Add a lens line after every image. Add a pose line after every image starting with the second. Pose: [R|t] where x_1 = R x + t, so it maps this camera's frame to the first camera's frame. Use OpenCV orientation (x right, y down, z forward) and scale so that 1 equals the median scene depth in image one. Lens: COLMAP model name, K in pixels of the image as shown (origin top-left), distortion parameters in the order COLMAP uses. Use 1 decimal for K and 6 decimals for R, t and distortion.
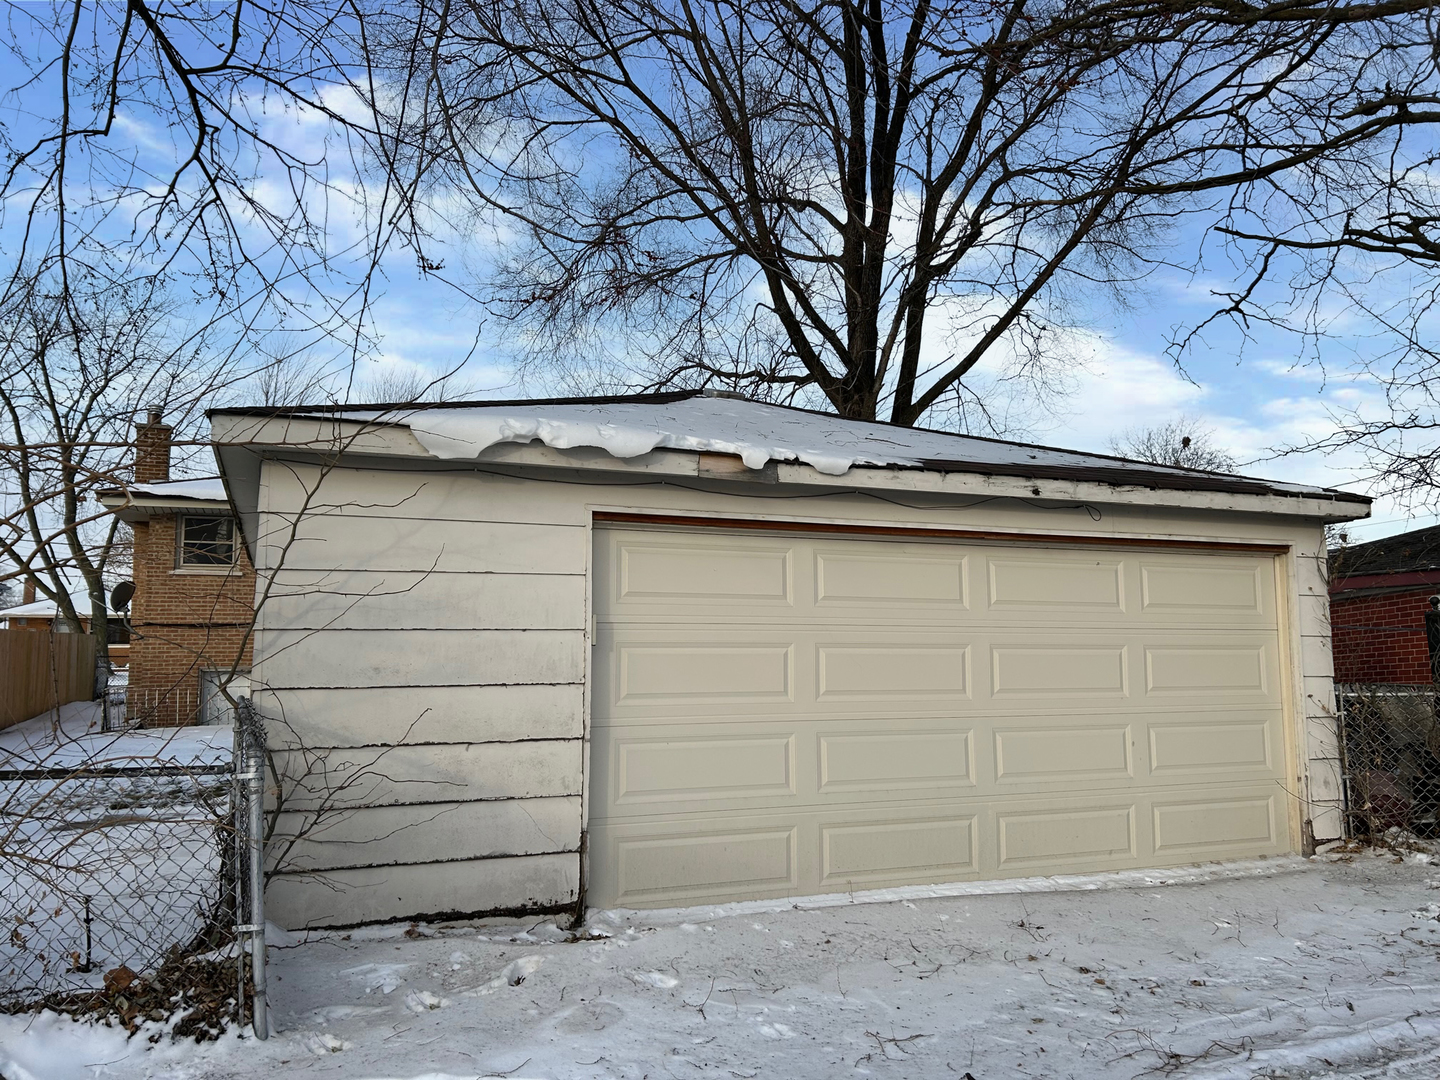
lens RADIAL K [[1081.6, 0, 720.8], [0, 1081.6, 539.7], [0, 0, 1]] dist [-0.013298, -0.006211]
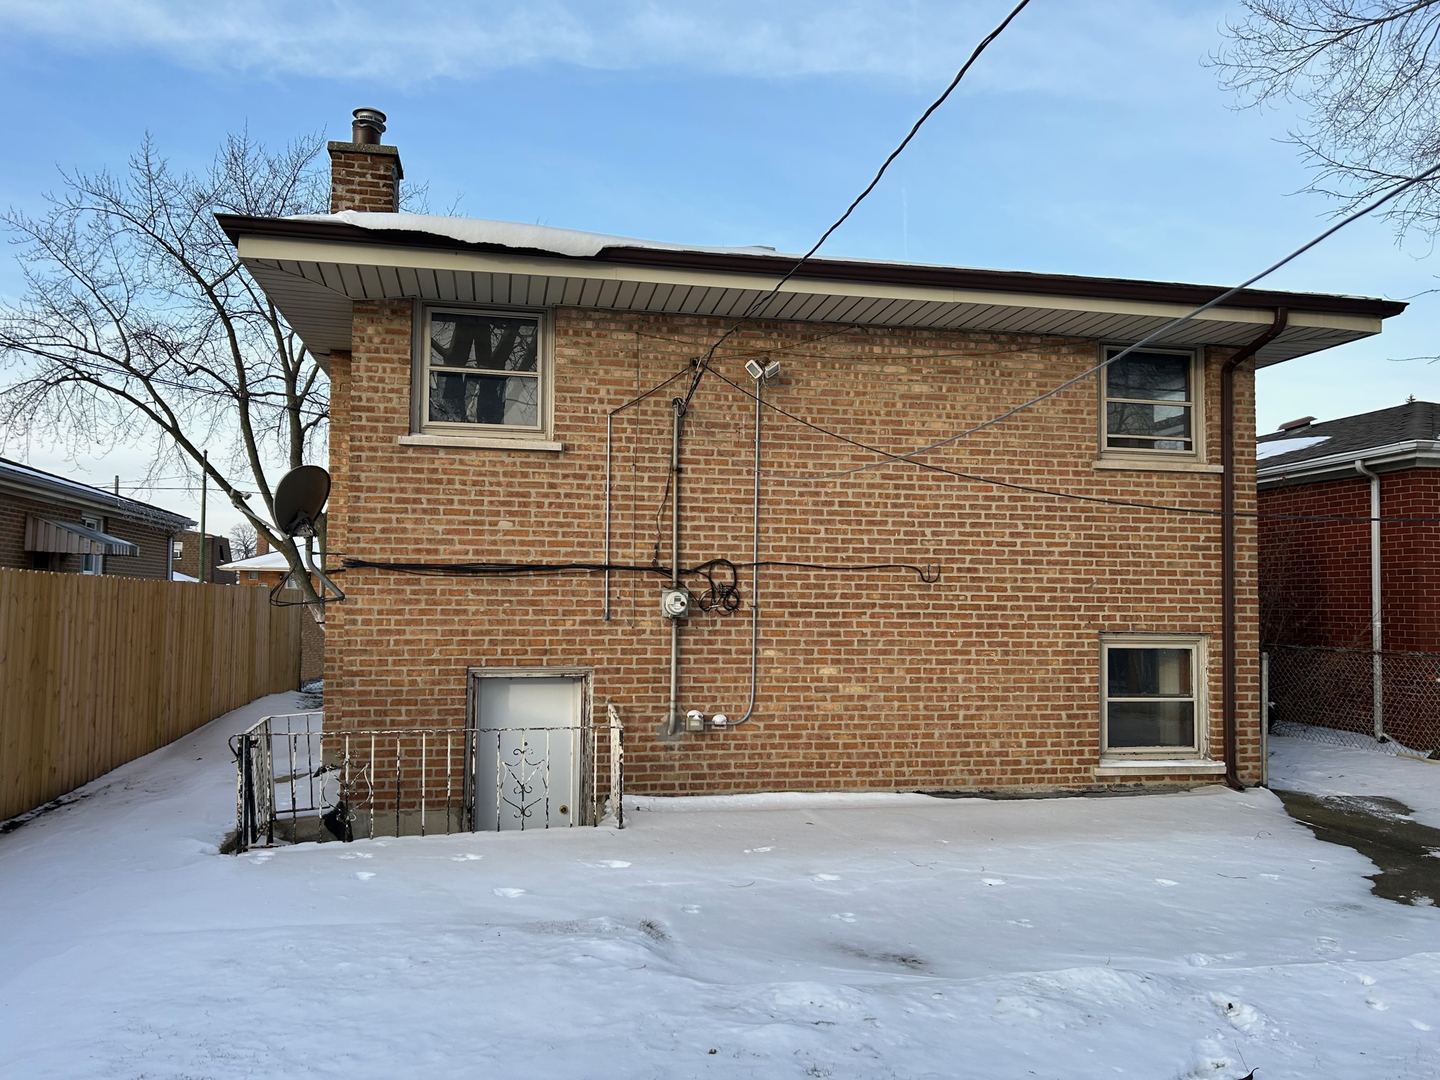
lens RADIAL K [[1081.6, 0, 717.7], [0, 1081.6, 542.8], [0, 0, 1]] dist [-0.013298, -0.006211]
pose [[0.981600, -0.000505, -0.190949, -0.306557], [0.008020, 0.999223, 0.038585, 0.053935], [0.190782, -0.039406, 0.980841, 0.603316]]
